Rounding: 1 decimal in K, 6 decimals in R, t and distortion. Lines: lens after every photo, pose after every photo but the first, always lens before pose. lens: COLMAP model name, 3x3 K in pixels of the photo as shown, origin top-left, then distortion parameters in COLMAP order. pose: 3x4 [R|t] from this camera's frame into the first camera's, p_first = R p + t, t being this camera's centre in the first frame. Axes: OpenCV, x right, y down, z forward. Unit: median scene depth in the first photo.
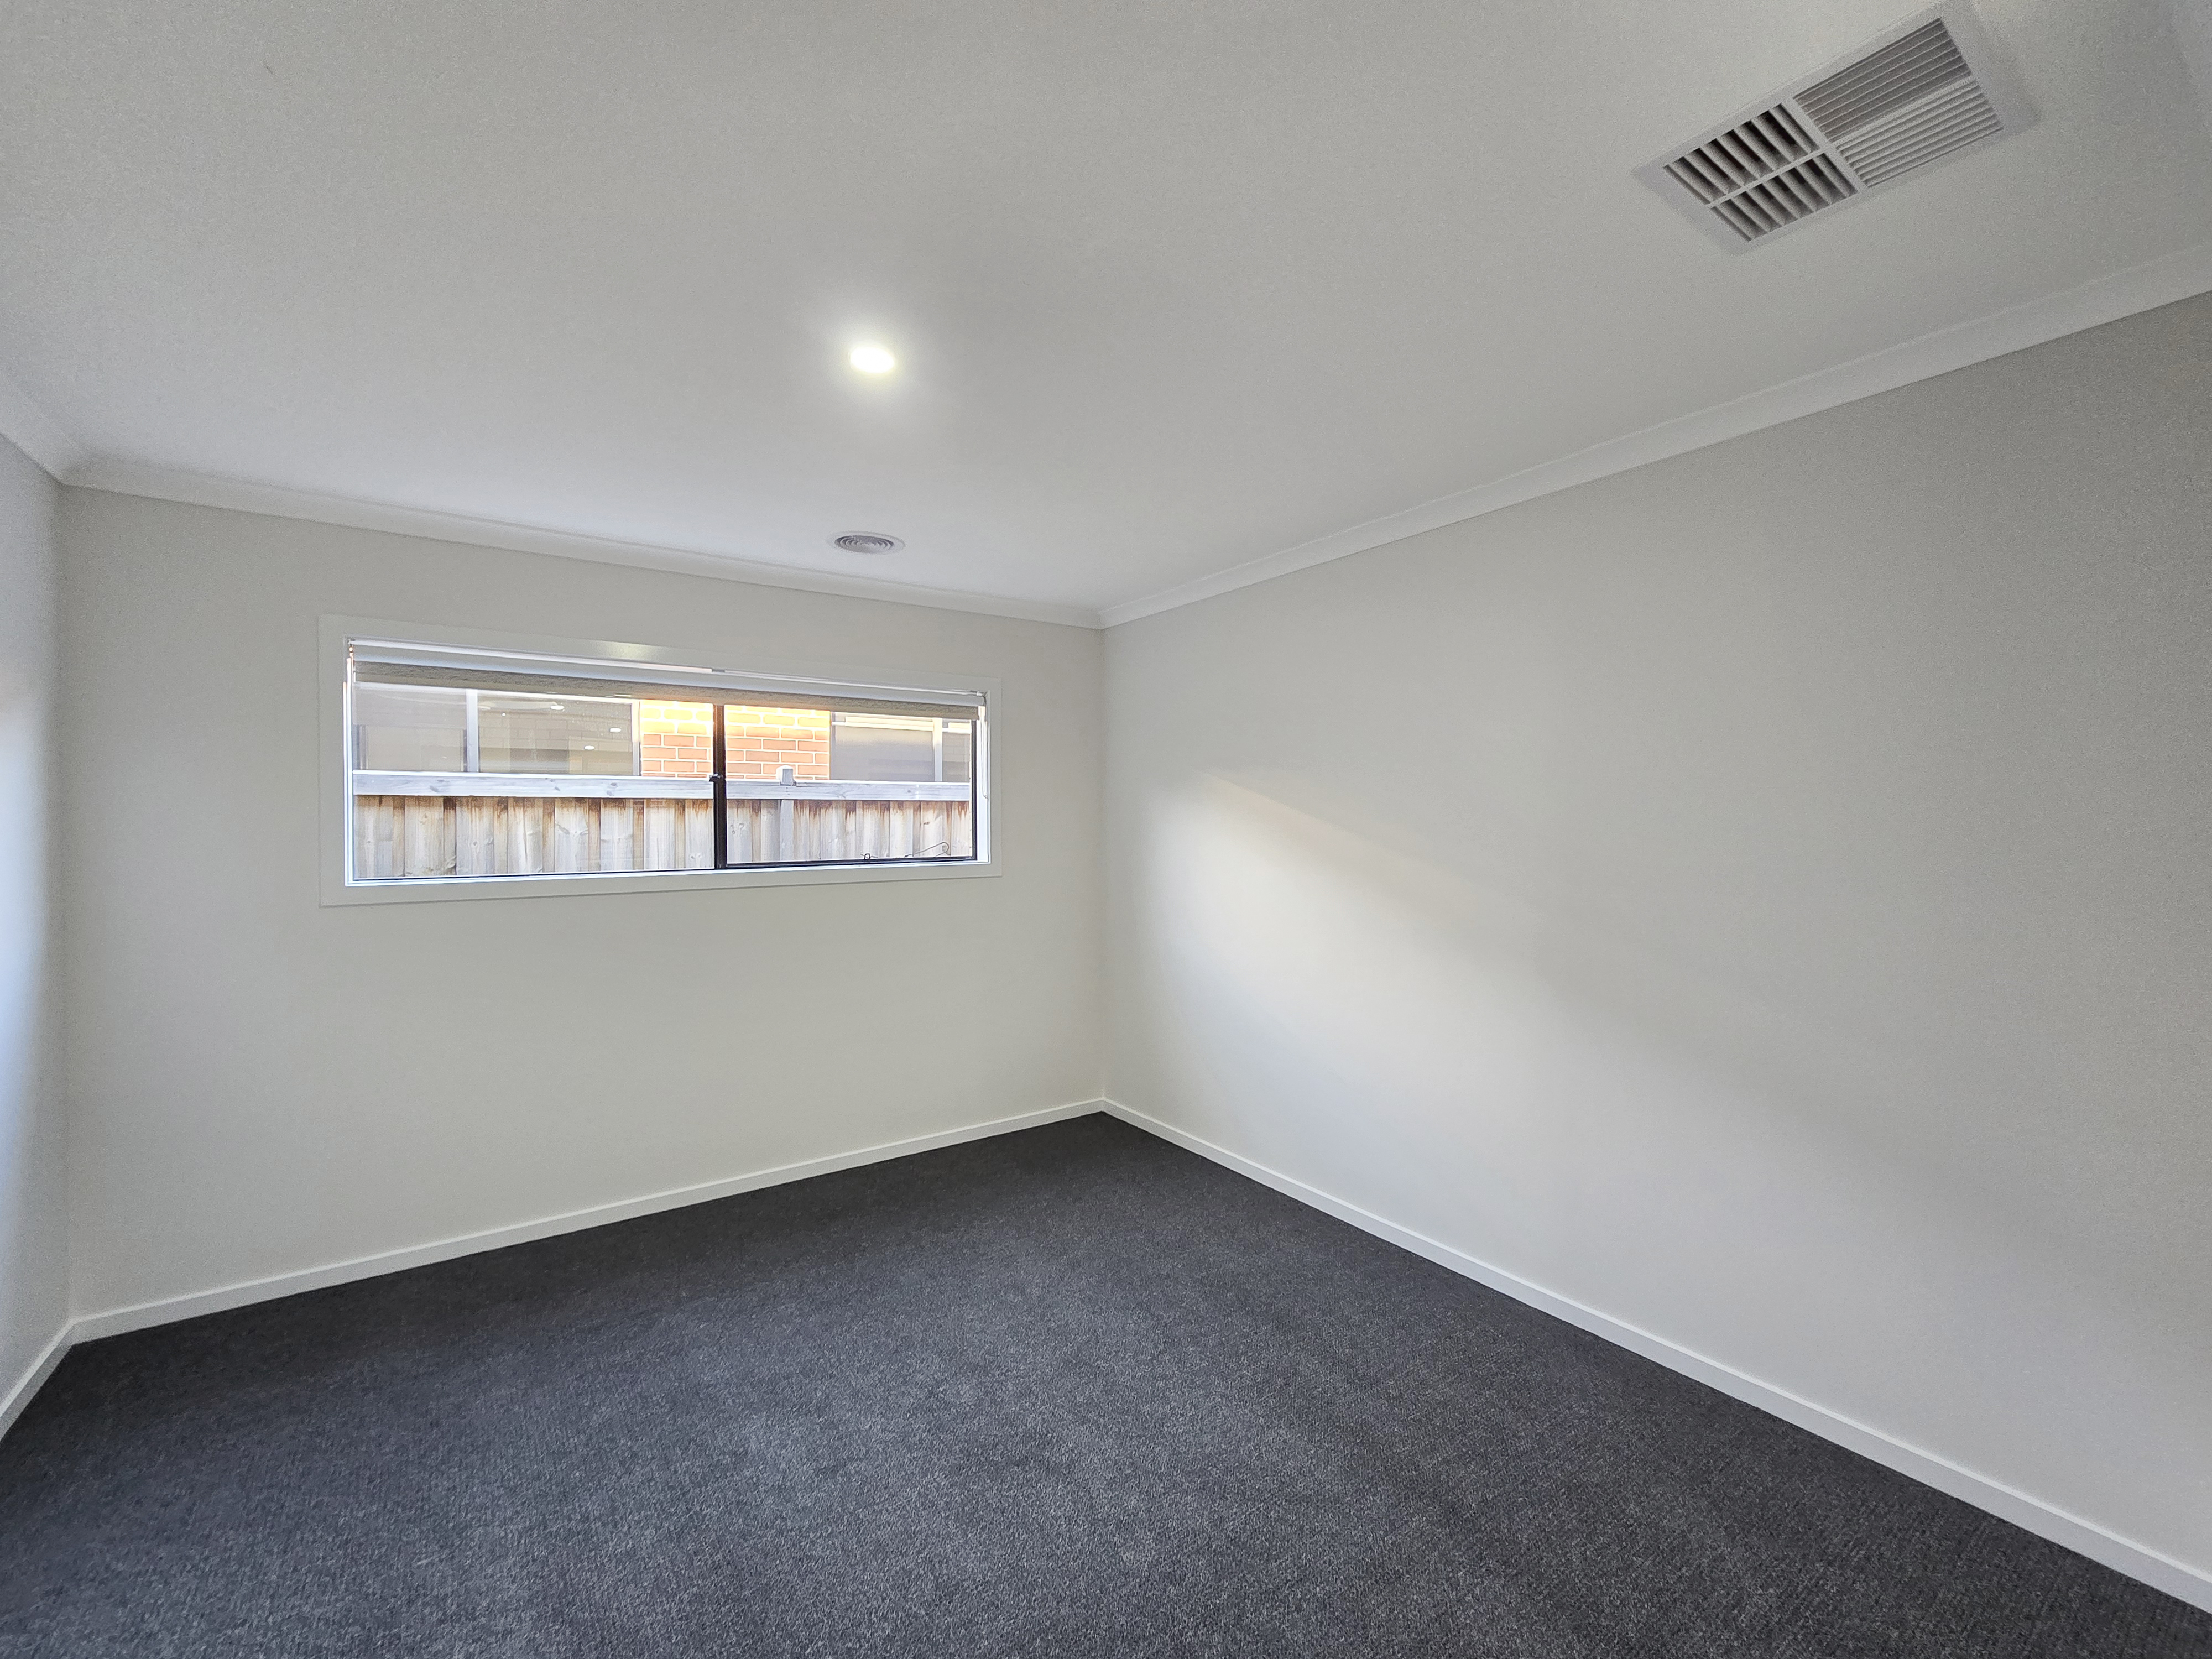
lens RADIAL K [[917.2, 0, 1117.4], [0, 917.2, 825.3], [0, 0, 1]] dist [-0.001349, -0.000318]
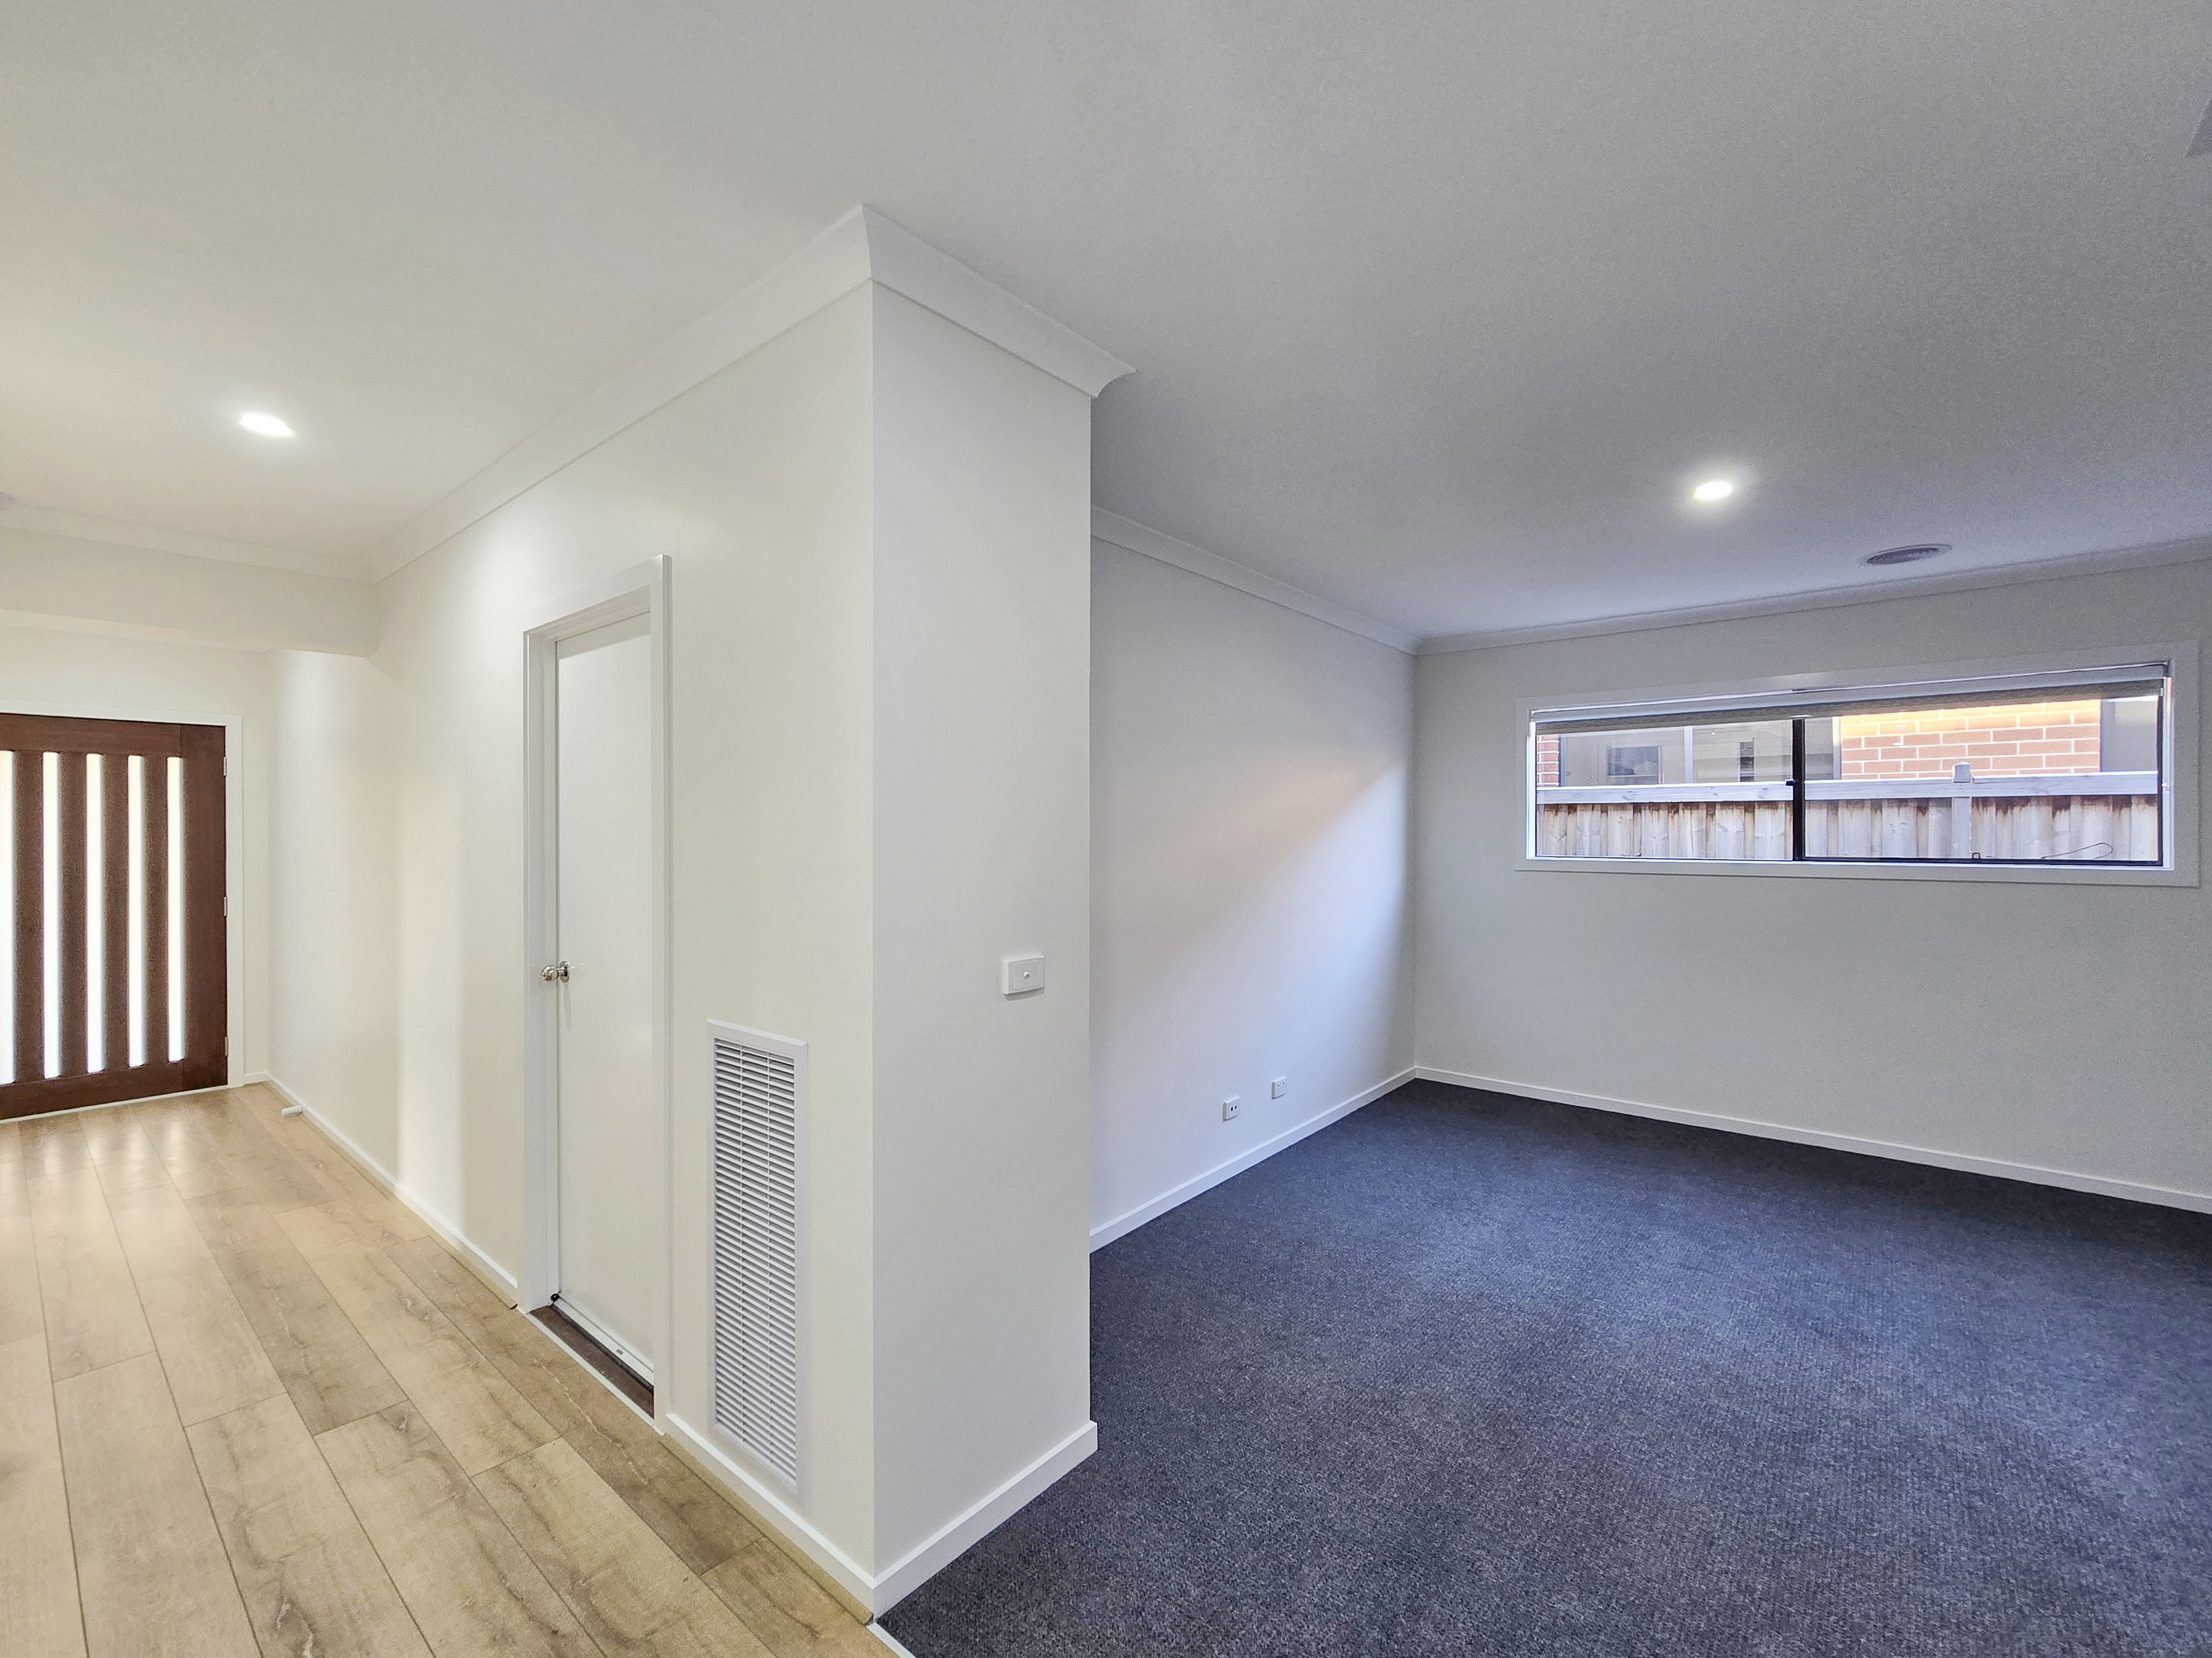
lens RADIAL K [[917.1, 0, 1117.4], [0, 917.1, 824.8], [0, 0, 1]] dist [-0.001349, -0.000318]
pose [[0.279073, 0.001625, -0.960269, 0.368002], [-0.003728, 0.999993, 0.000609, 0.003716], [0.960263, 0.003410, 0.279077, -0.120489]]
